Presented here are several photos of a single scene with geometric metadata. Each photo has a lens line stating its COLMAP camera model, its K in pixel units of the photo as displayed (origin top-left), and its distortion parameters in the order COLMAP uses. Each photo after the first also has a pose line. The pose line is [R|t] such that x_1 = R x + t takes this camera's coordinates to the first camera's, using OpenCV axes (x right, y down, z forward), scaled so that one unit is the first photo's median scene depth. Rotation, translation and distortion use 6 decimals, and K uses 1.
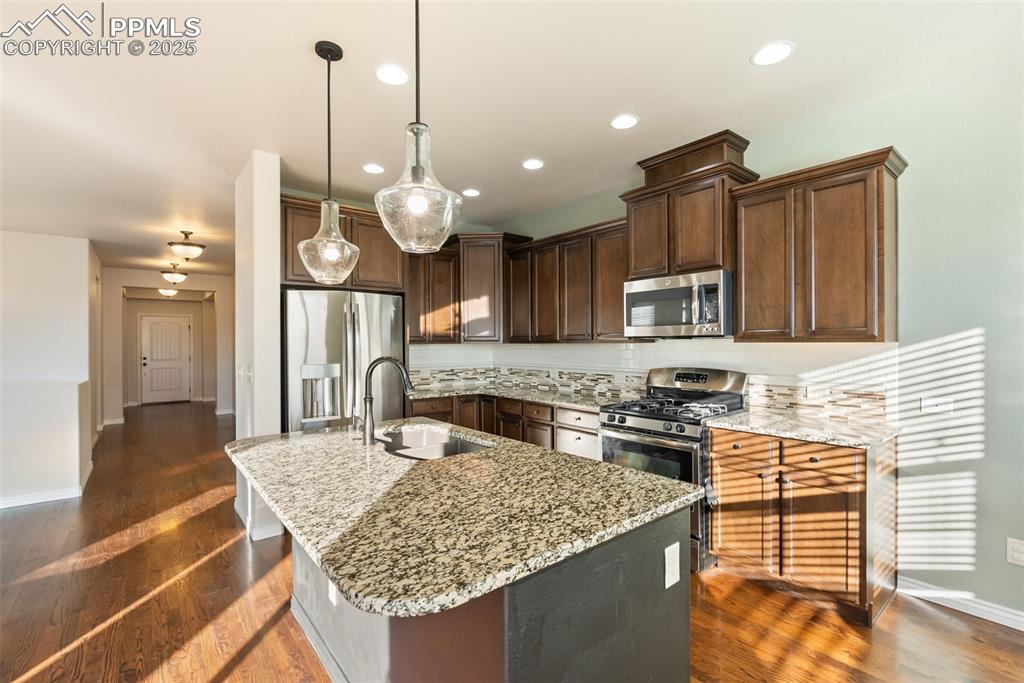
lens RADIAL K [[454.4, 0, 513.8], [0, 454.4, 340.5], [0, 0, 1]] dist [-0.000373, 0.000218]
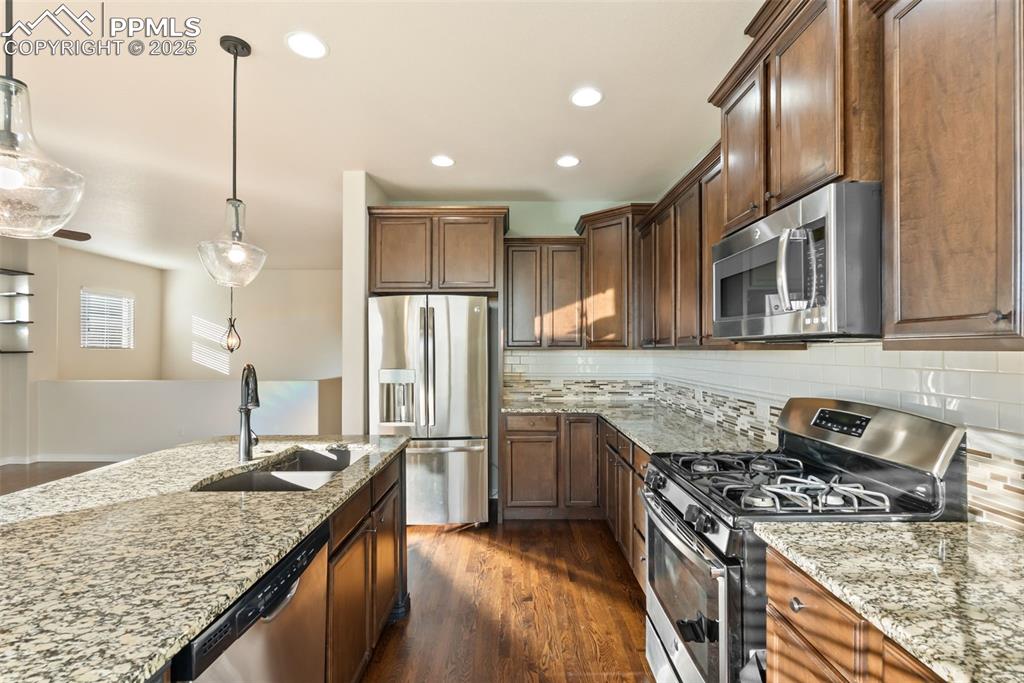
lens RADIAL K [[455.6, 0, 514.2], [0, 455.6, 344.6], [0, 0, 1]] dist [-0.004828, 0.000097]
pose [[0.775446, -0.001873, -0.631411, 0.305354], [-0.000018, 0.999996, -0.002989, 0.000474], [0.631413, 0.002330, 0.775443, 0.288103]]
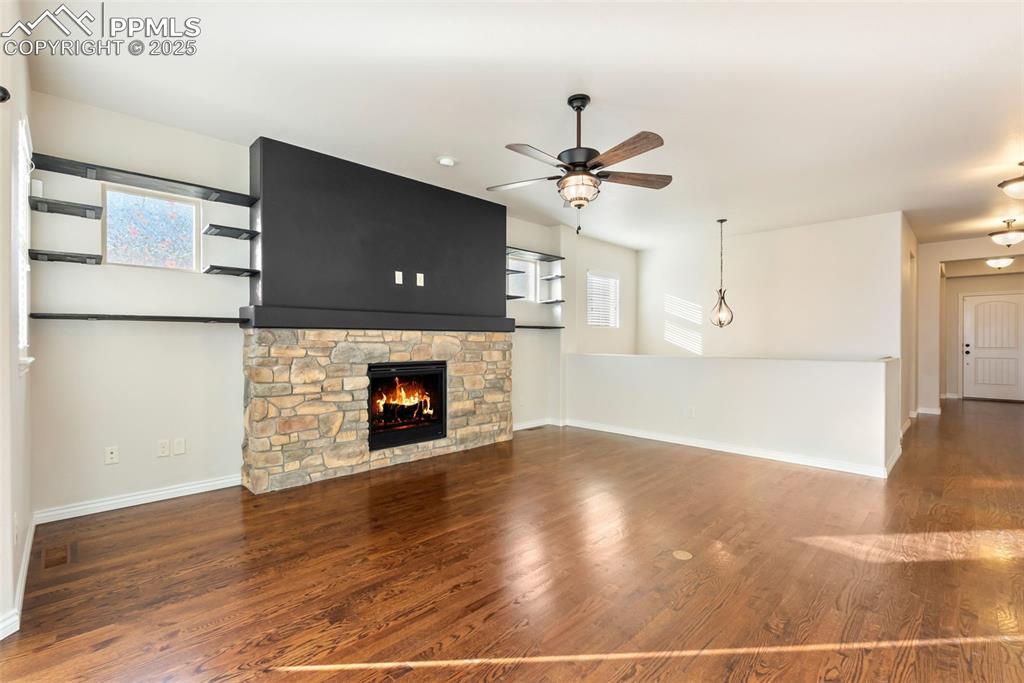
lens RADIAL K [[455.6, 0, 514.2], [0, 455.6, 344.6], [0, 0, 1]] dist [-0.004828, 0.000097]
pose [[0.099273, 0.015398, -0.994941, -0.096037], [0.004568, 0.999863, 0.015930, 0.043984], [0.995050, -0.006126, 0.099189, 0.134947]]
